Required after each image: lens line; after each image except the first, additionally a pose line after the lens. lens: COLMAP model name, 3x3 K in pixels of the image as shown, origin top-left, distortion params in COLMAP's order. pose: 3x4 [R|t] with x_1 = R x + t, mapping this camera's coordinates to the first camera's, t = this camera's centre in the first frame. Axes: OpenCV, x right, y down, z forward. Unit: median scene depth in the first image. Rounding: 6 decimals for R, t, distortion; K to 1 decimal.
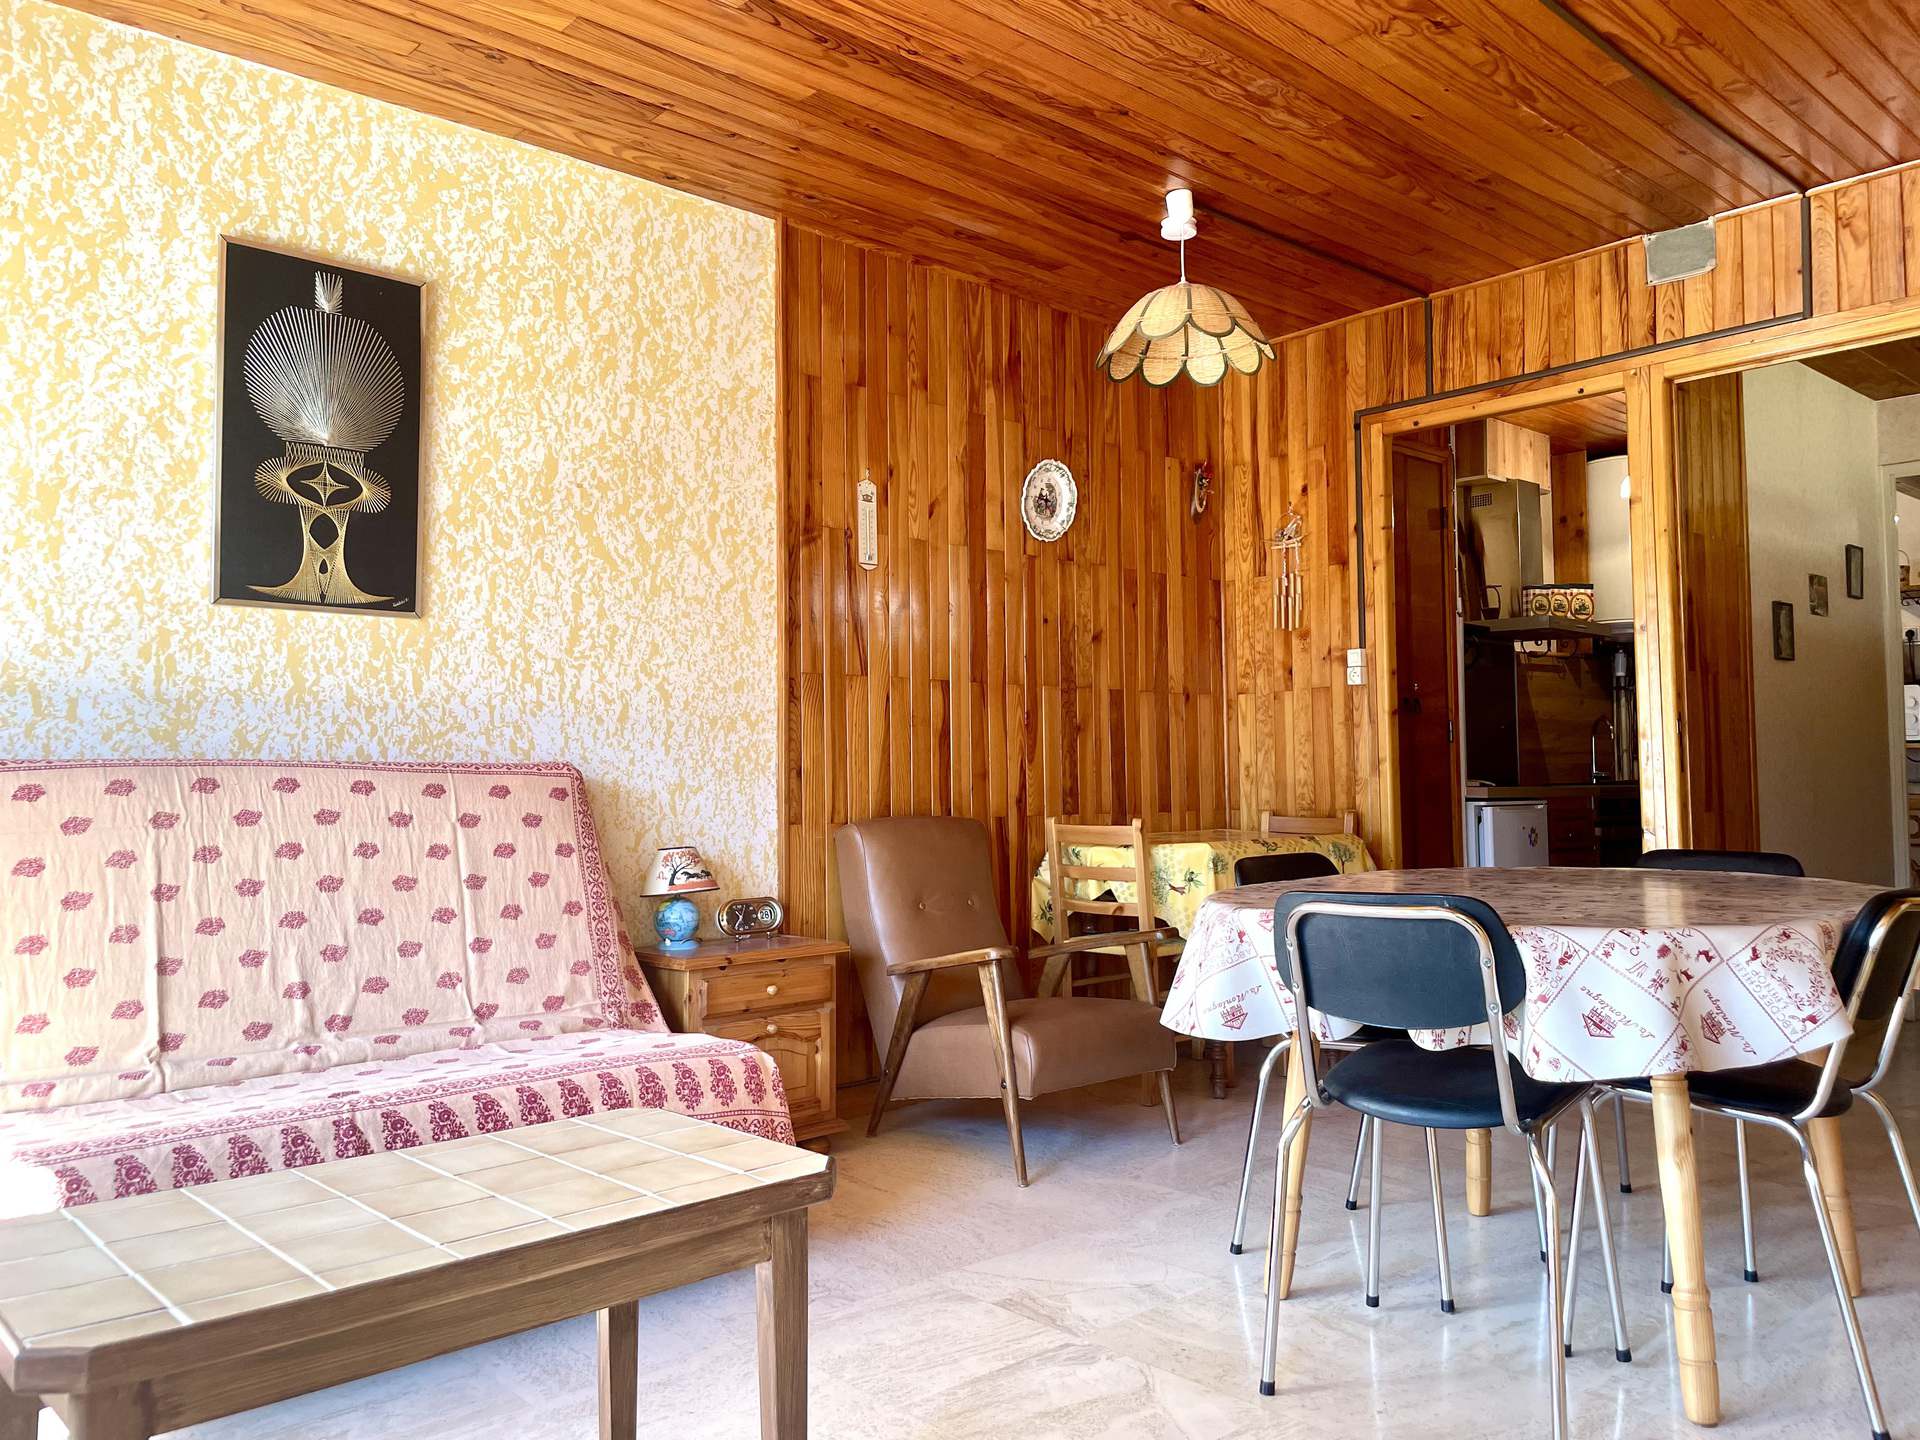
lens RADIAL K [[1448.6, 0, 971.9], [0, 1448.6, 719.1], [0, 0, 1]] dist [0.089836, -0.113683]
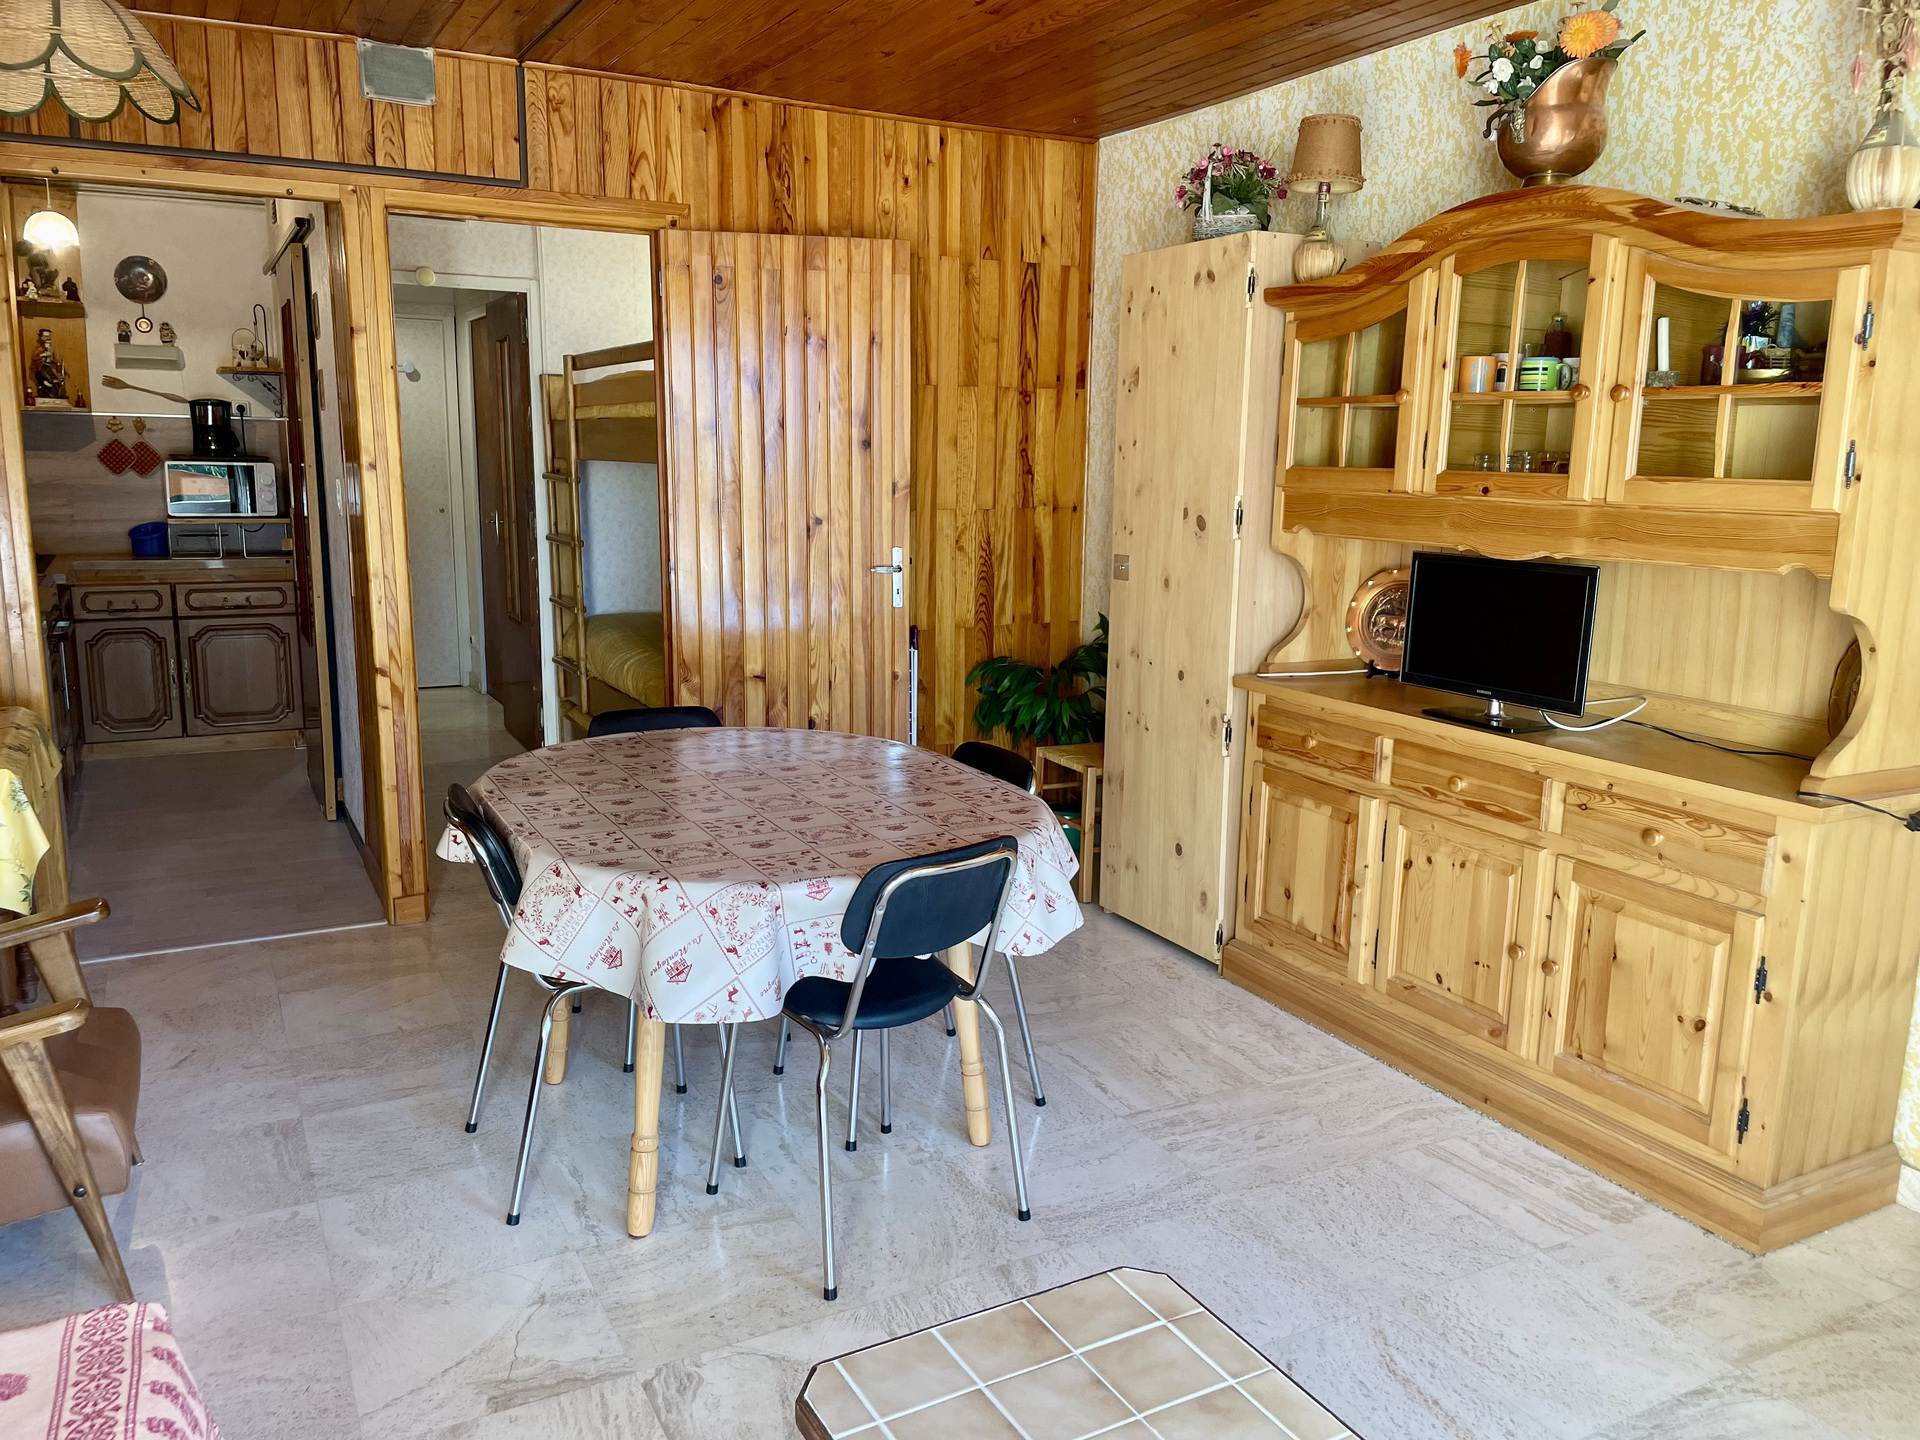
lens RADIAL K [[1448.6, 0, 971.9], [0, 1448.6, 719.1], [0, 0, 1]] dist [0.089836, -0.113683]
pose [[0.246341, -0.165520, 0.954944, -0.415770], [-0.057301, 0.981098, 0.184835, -0.101378], [-0.967488, -0.100252, 0.232200, 0.368965]]
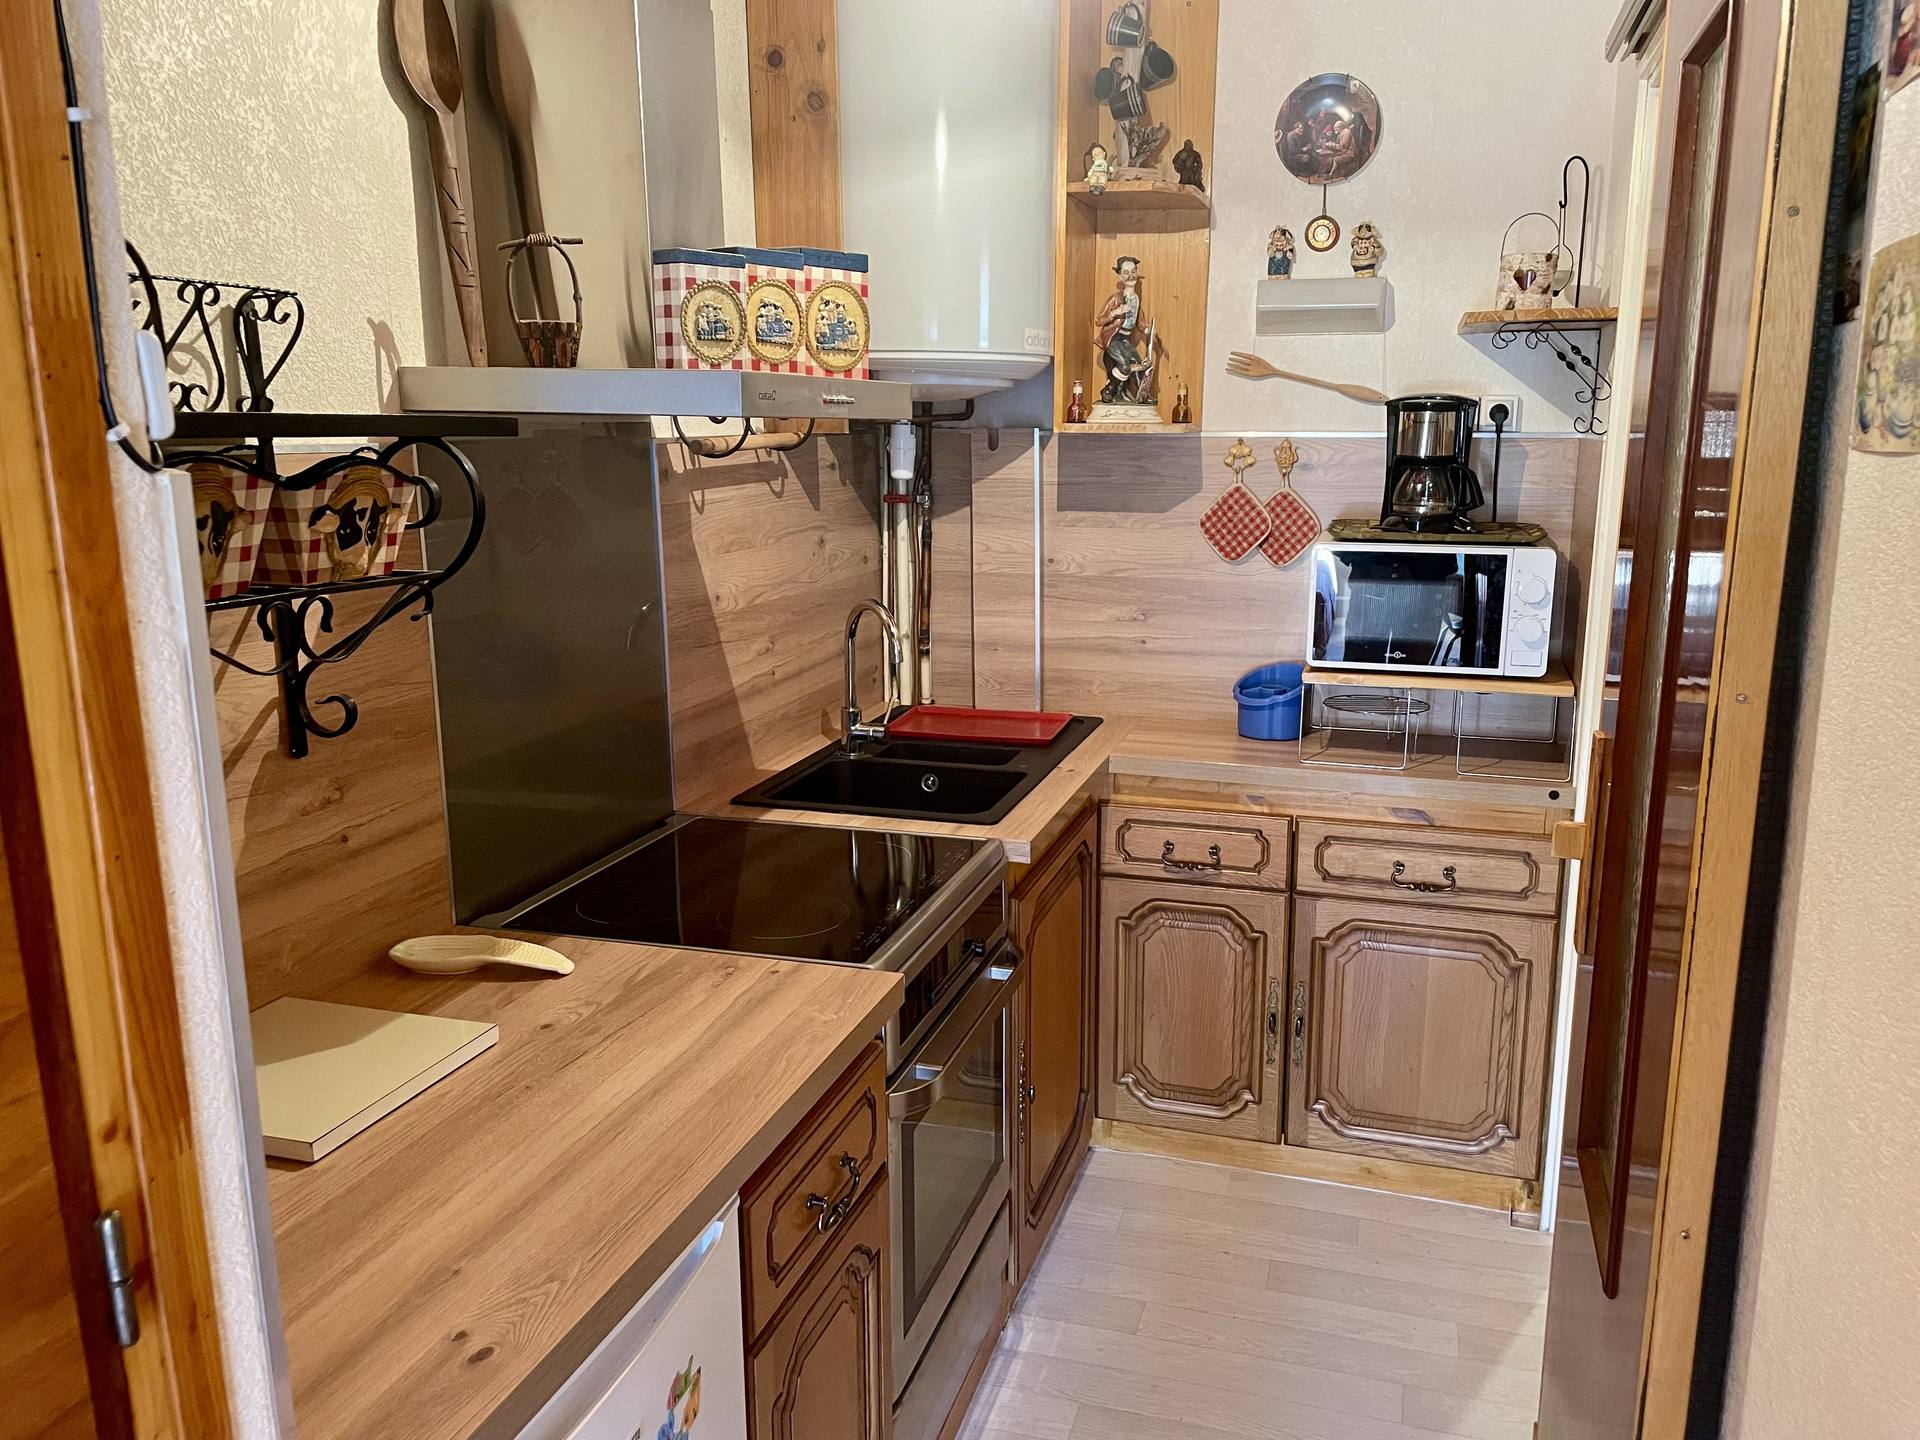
lens RADIAL K [[1467.0, 0, 988.2], [0, 1467.0, 713.1], [0, 0, 1]] dist [0.087209, -0.123962]
pose [[0.861856, -0.093019, 0.498550, 0.423071], [-0.025722, 0.973753, 0.226148, -0.105075], [-0.506500, -0.207731, 0.836842, 1.067871]]
